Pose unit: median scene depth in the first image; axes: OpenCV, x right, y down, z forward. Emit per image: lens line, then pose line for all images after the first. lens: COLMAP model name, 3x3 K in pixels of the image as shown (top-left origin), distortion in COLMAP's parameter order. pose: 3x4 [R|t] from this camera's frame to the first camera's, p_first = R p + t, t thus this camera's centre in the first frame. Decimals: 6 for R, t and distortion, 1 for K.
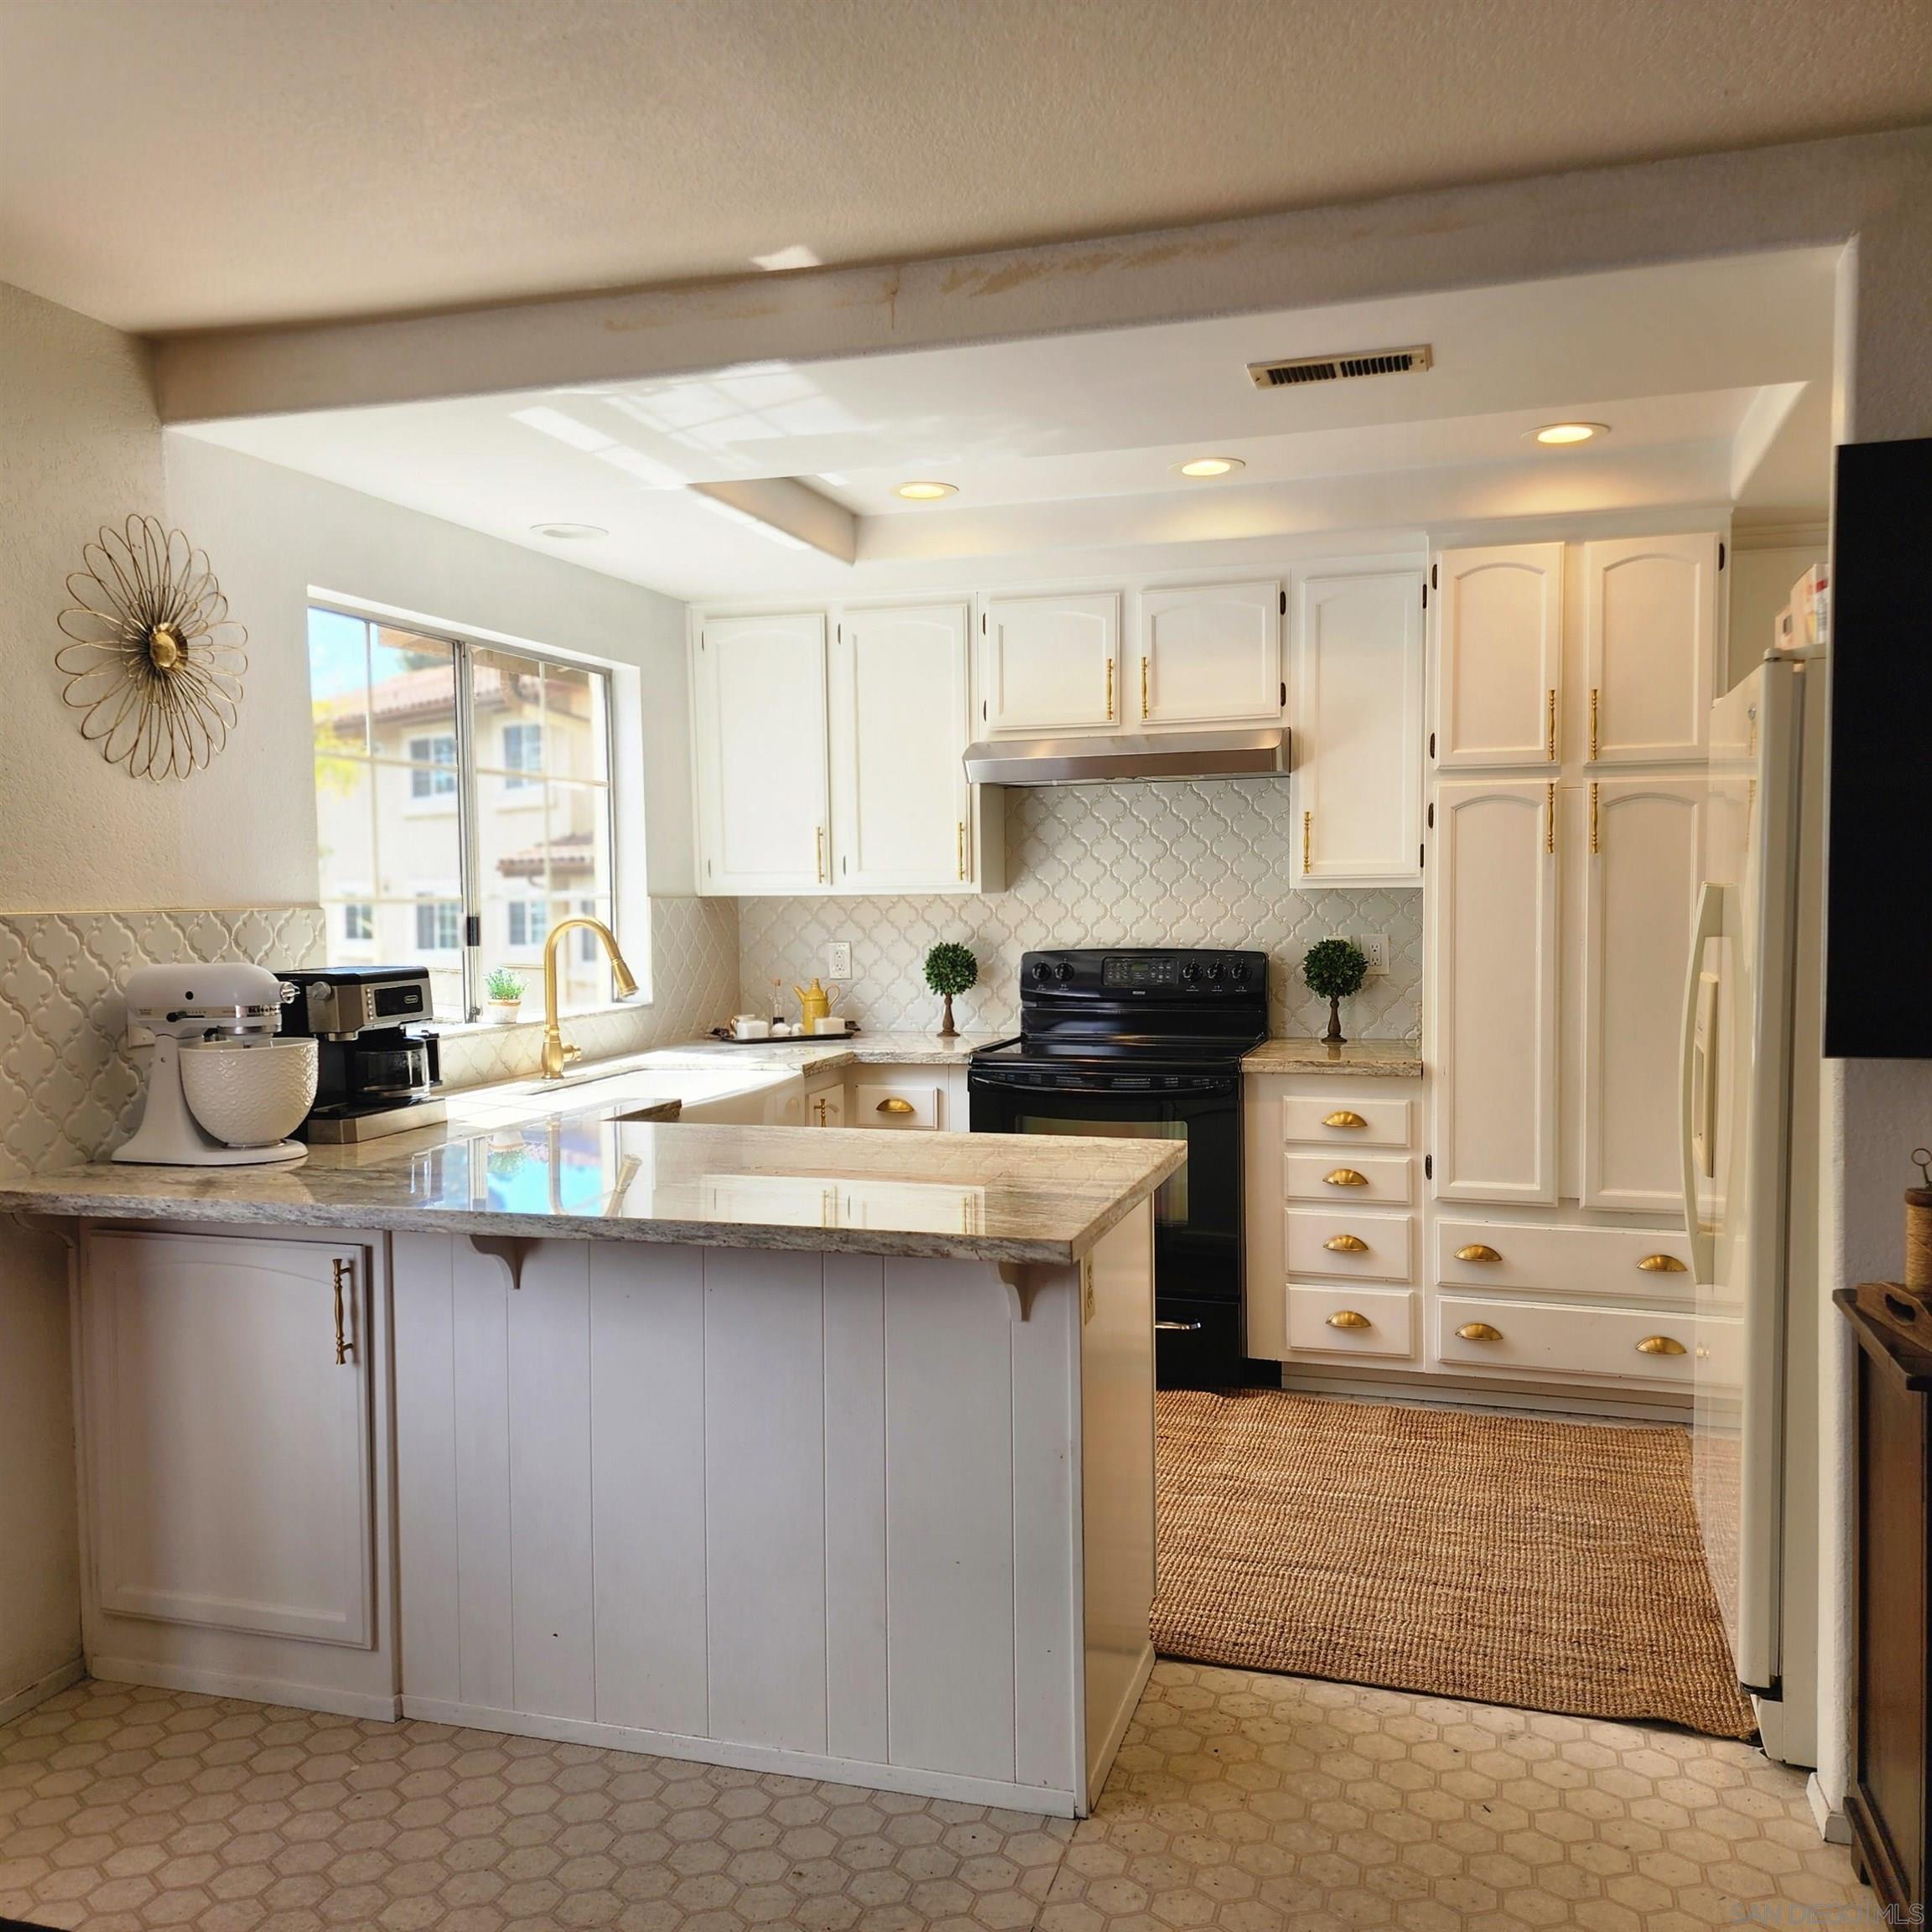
lens RADIAL K [[1719.1, 0, 969.1], [0, 1719.1, 954.0], [0, 0, 1]] dist [0.079911, -0.090963]
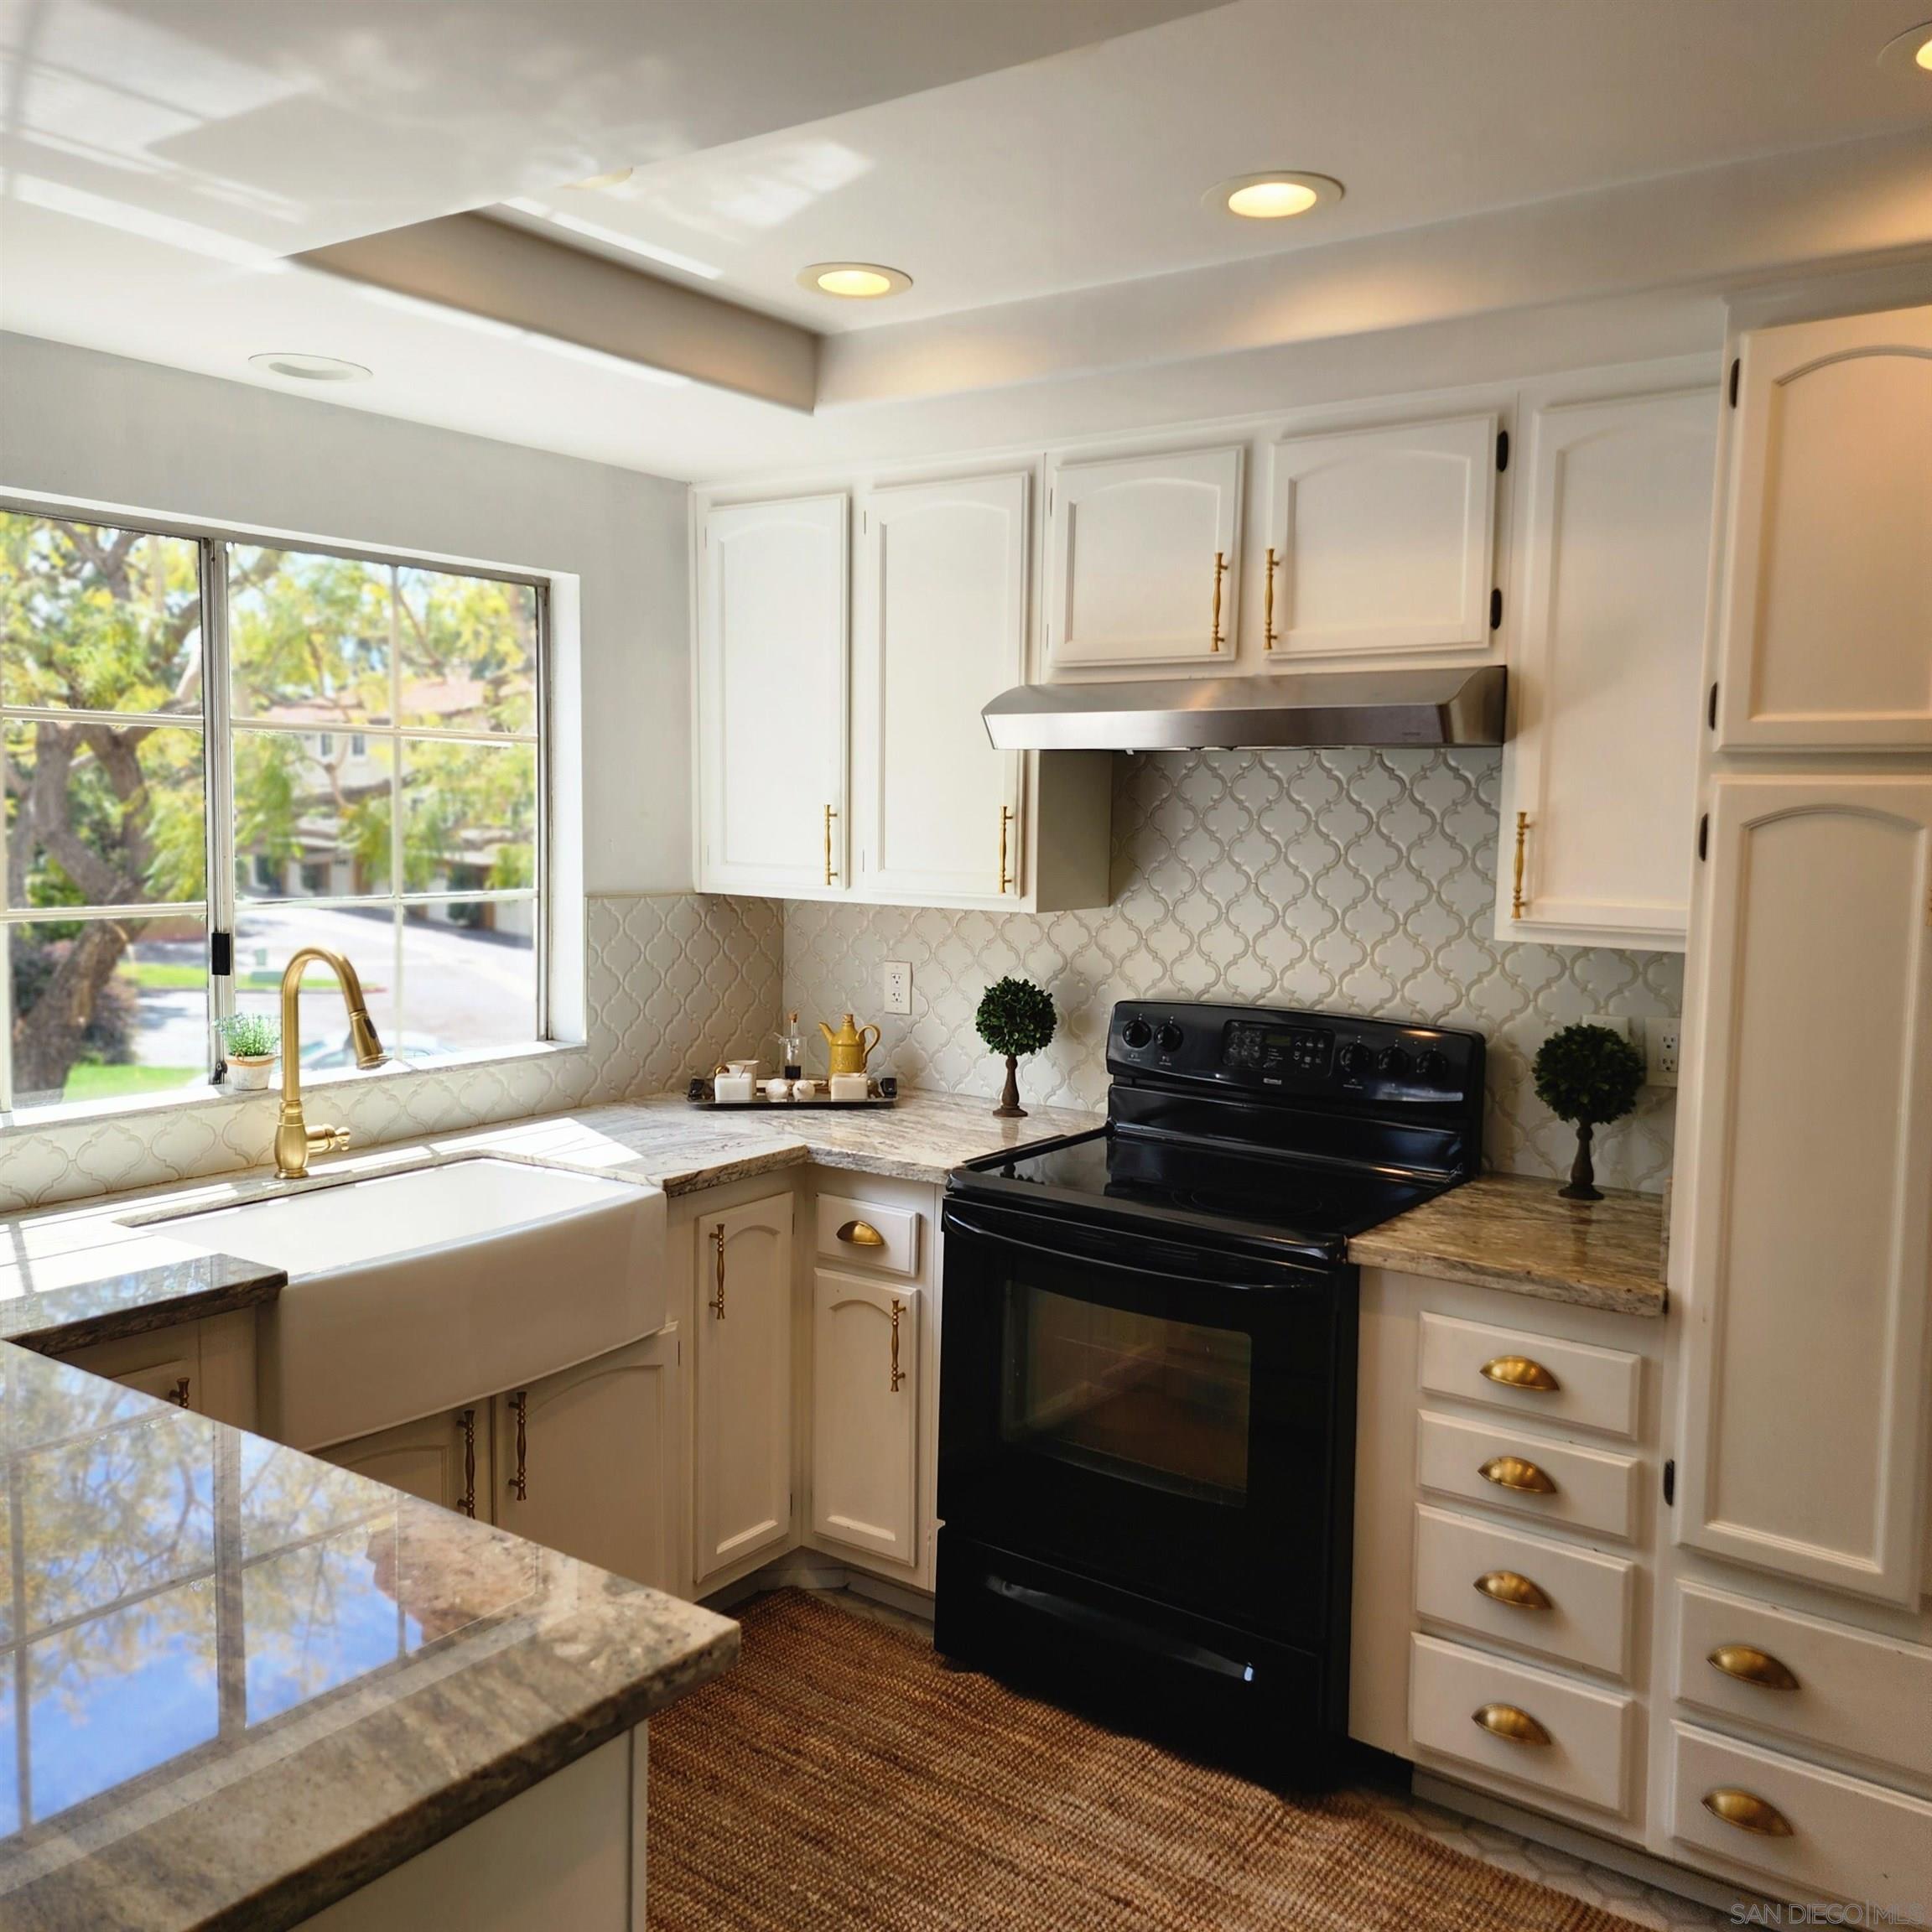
lens RADIAL K [[1743.3, 0, 967.5], [0, 1743.3, 926.5], [0, 0, 1]] dist [0.032013, 0.000566]
pose [[0.949605, 0.051685, -0.309159, 0.204243], [-0.041899, 0.998391, 0.038213, -0.059343], [0.310636, -0.023333, 0.950242, 0.385796]]
